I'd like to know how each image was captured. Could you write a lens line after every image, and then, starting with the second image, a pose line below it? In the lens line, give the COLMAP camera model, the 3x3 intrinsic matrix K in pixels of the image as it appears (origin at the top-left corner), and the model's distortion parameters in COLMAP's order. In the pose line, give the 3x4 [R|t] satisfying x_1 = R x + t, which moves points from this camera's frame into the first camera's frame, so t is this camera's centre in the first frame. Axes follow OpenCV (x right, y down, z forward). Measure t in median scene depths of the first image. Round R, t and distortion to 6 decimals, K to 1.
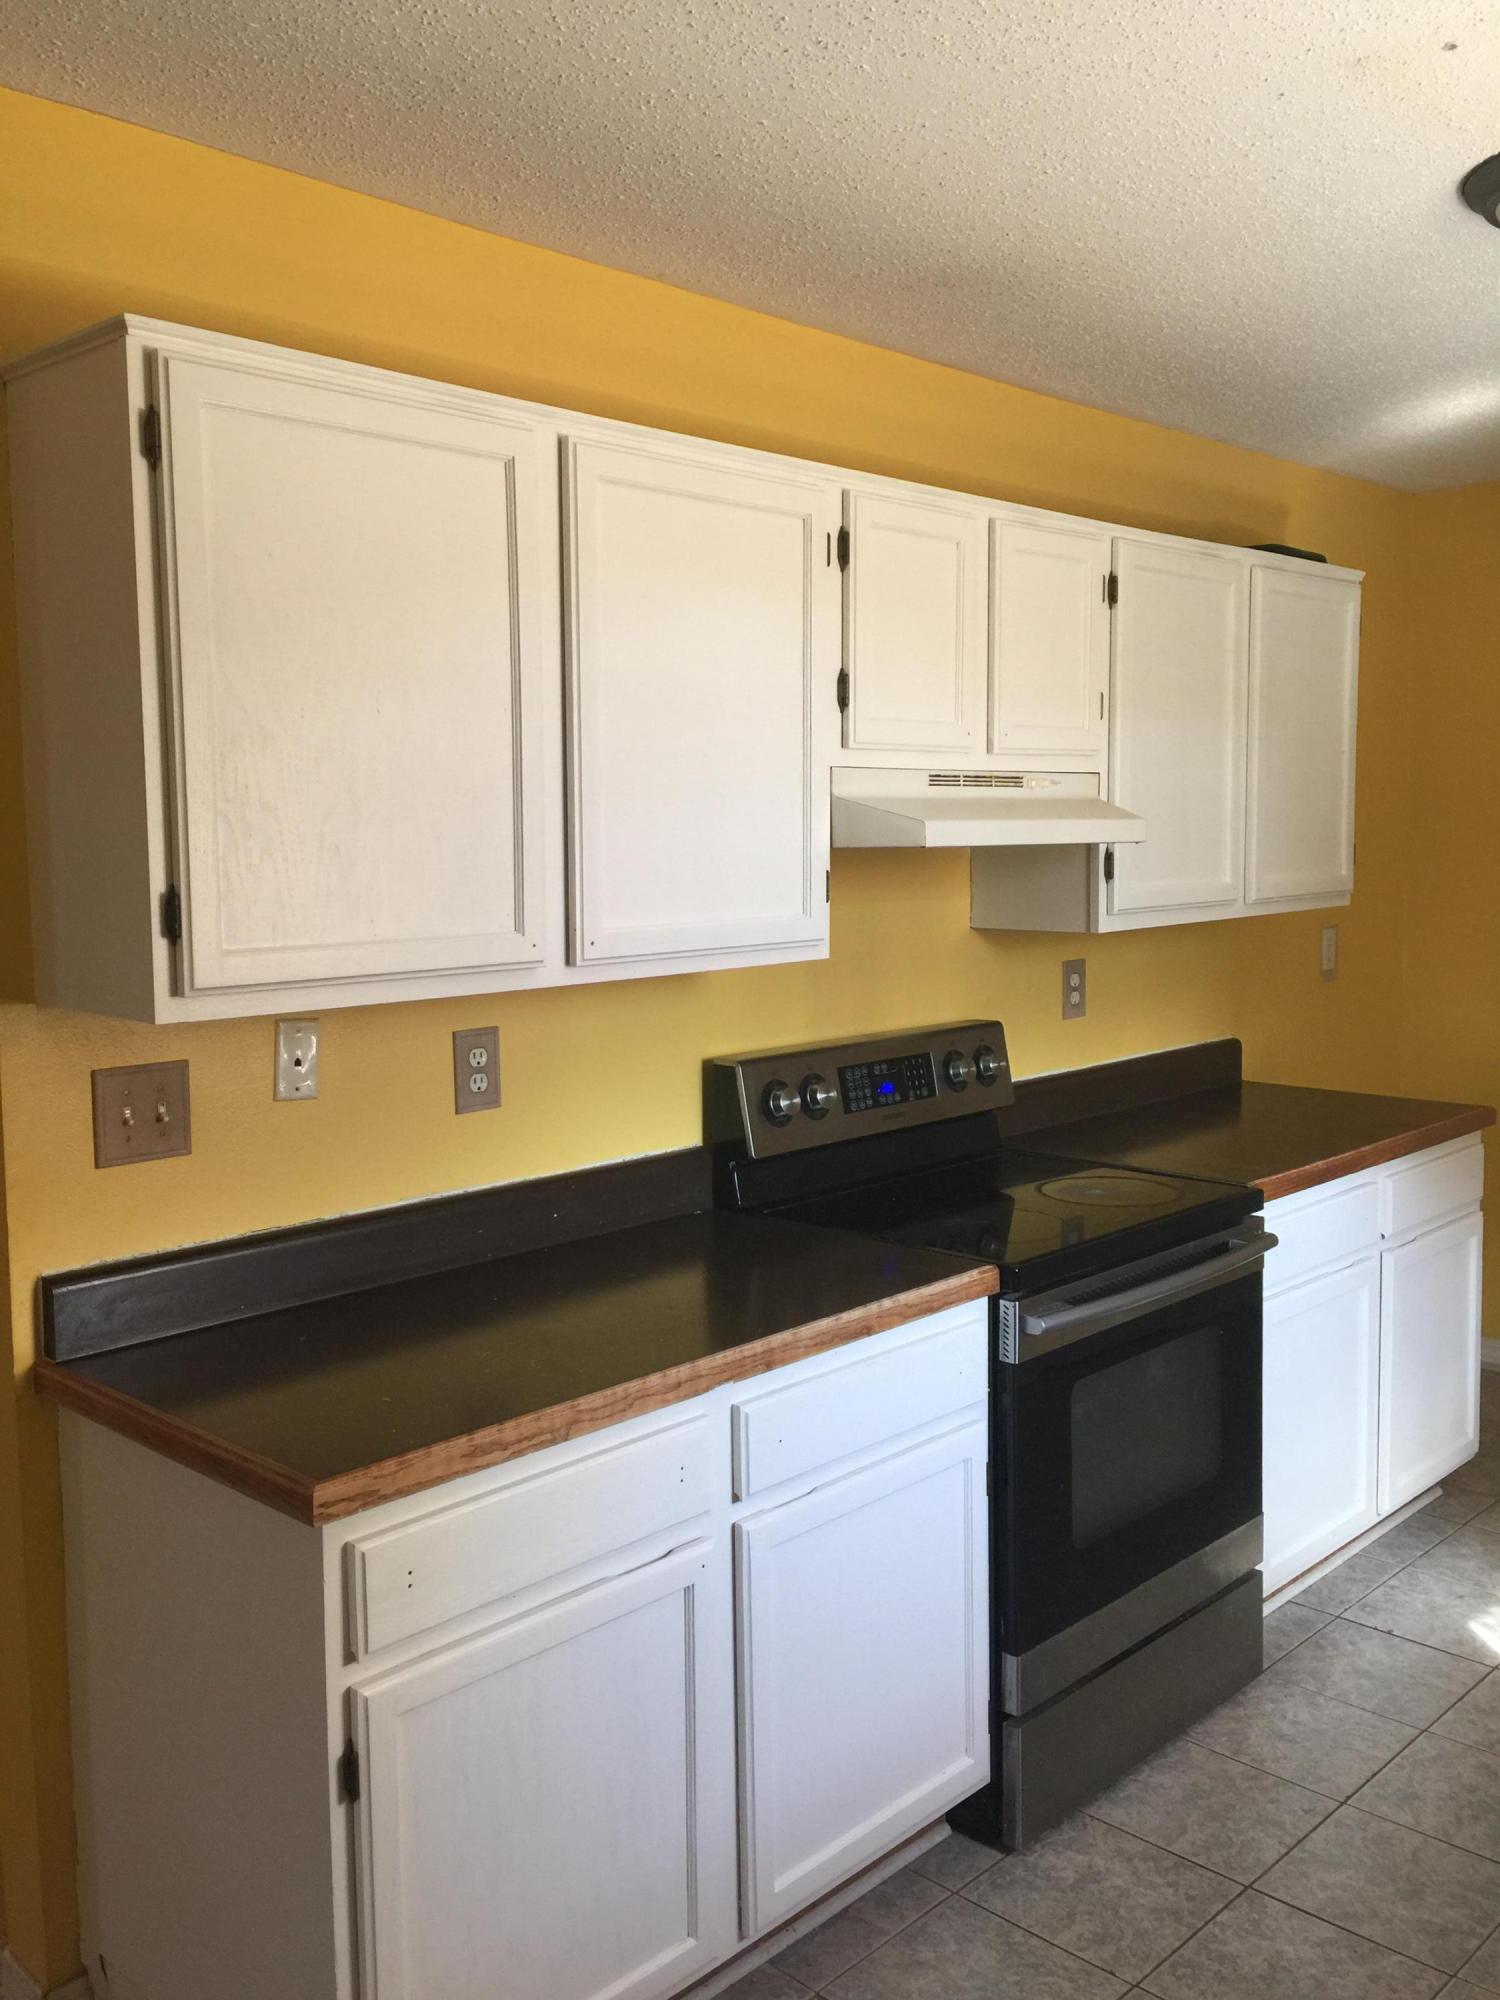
lens RADIAL K [[1742.1, 0, 750.0], [0, 1742.1, 1000.0], [0, 0, 1]] dist [0.069155, -0.071211]
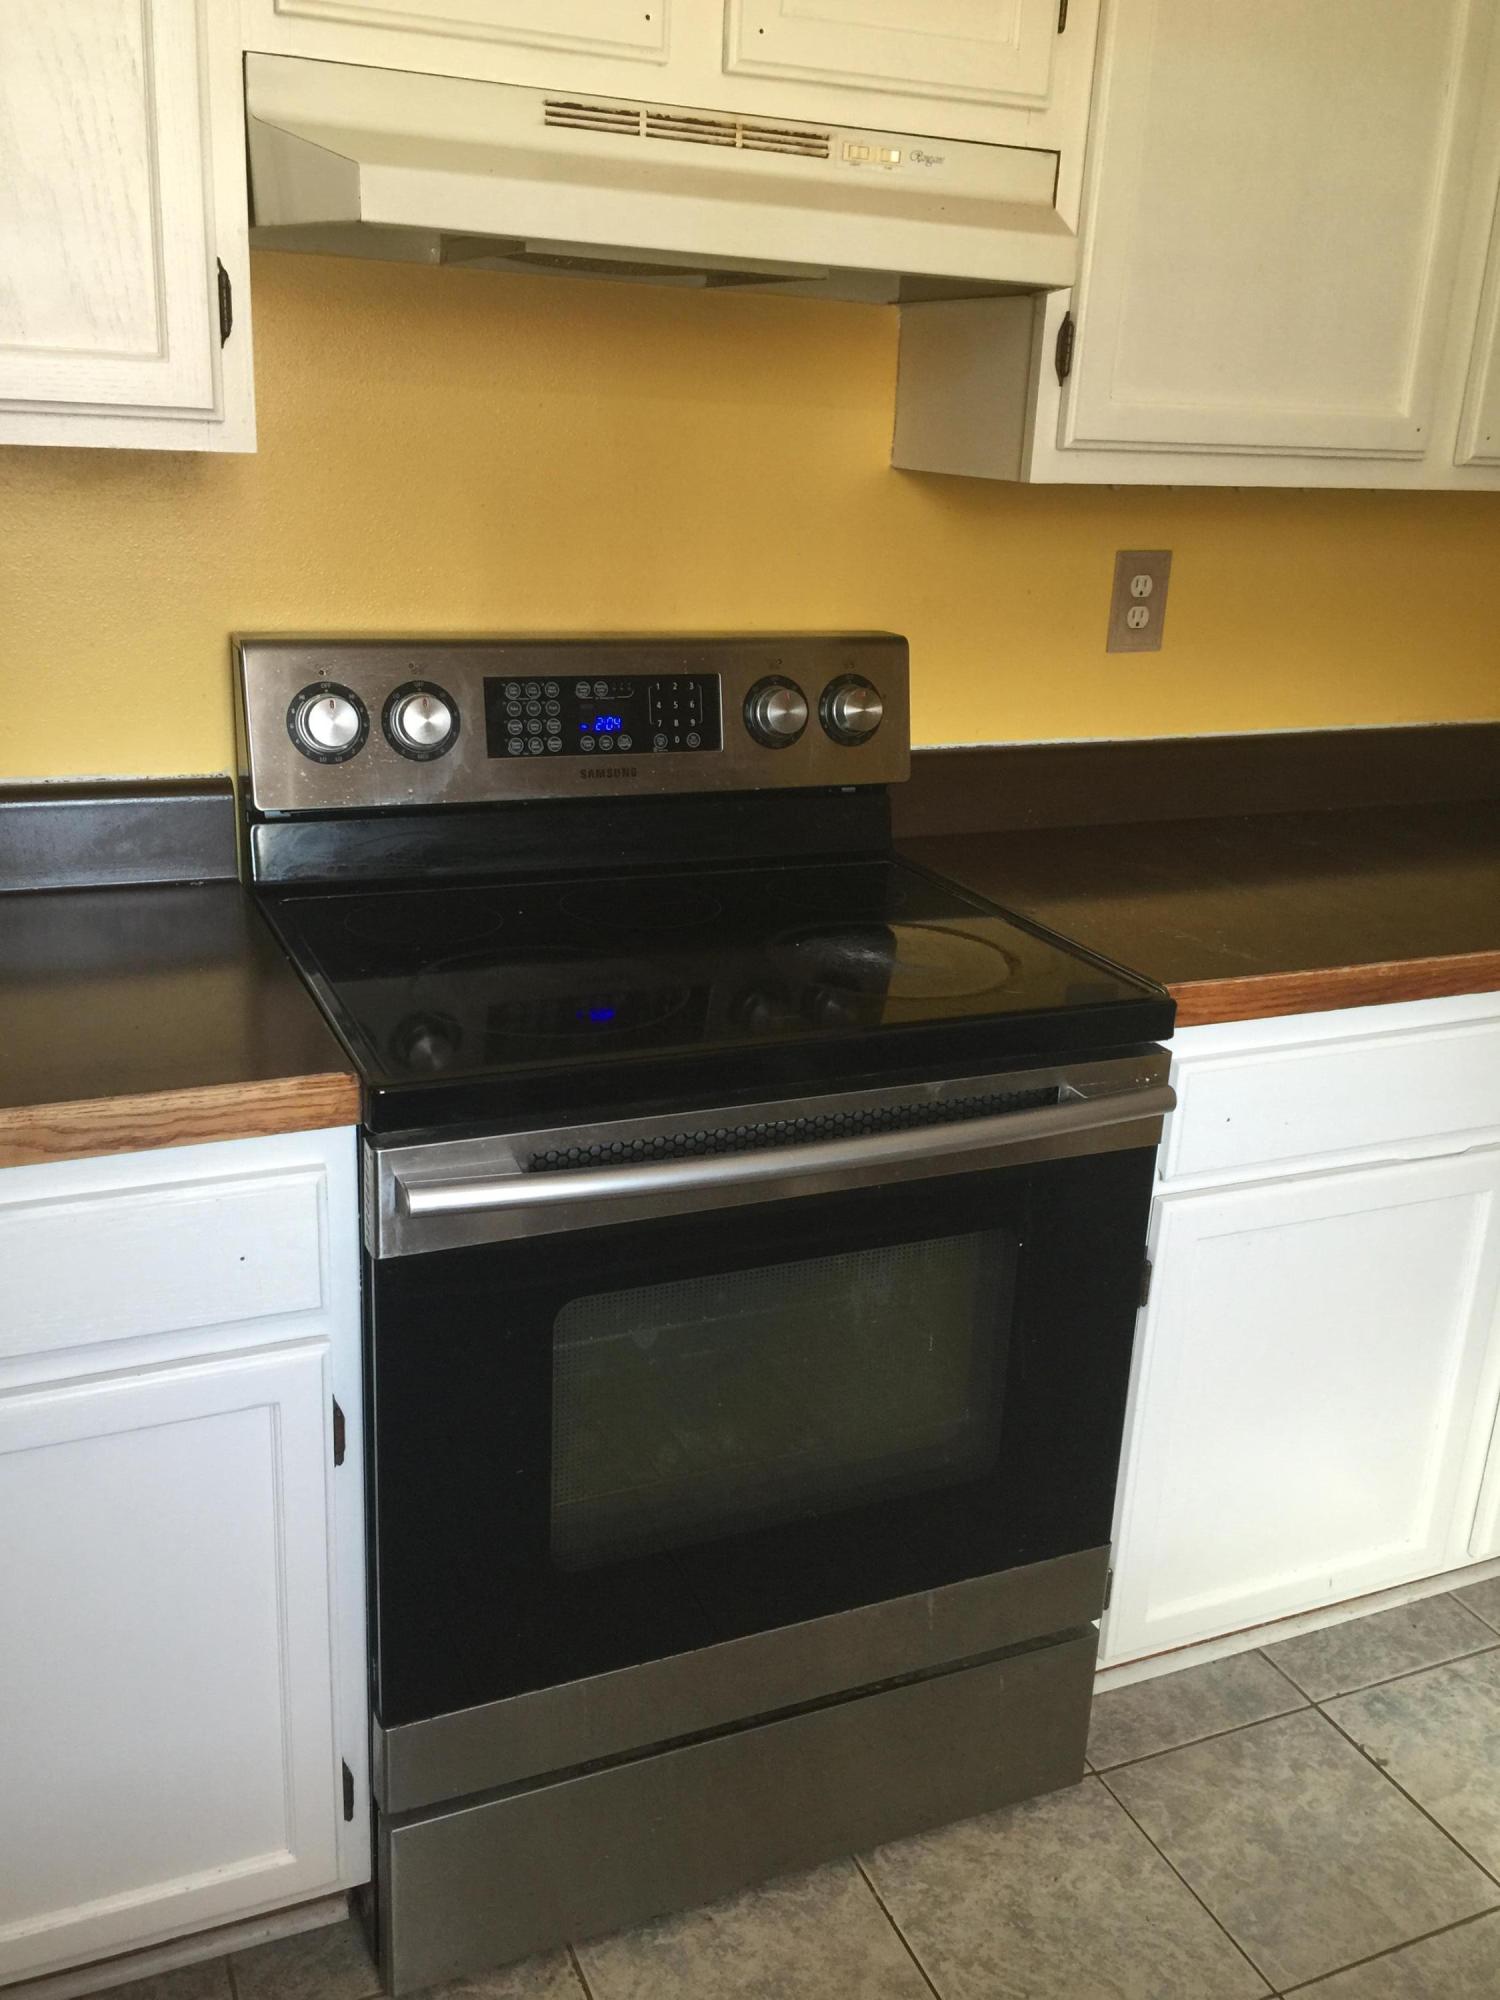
lens RADIAL K [[1742.1, 0, 750.0], [0, 1742.1, 1000.0], [0, 0, 1]] dist [0.069155, -0.071211]
pose [[0.924642, 0.175145, -0.338173, 0.343370], [-0.096961, 0.966977, 0.235698, -0.003414], [0.368287, -0.185147, 0.911090, 0.465534]]
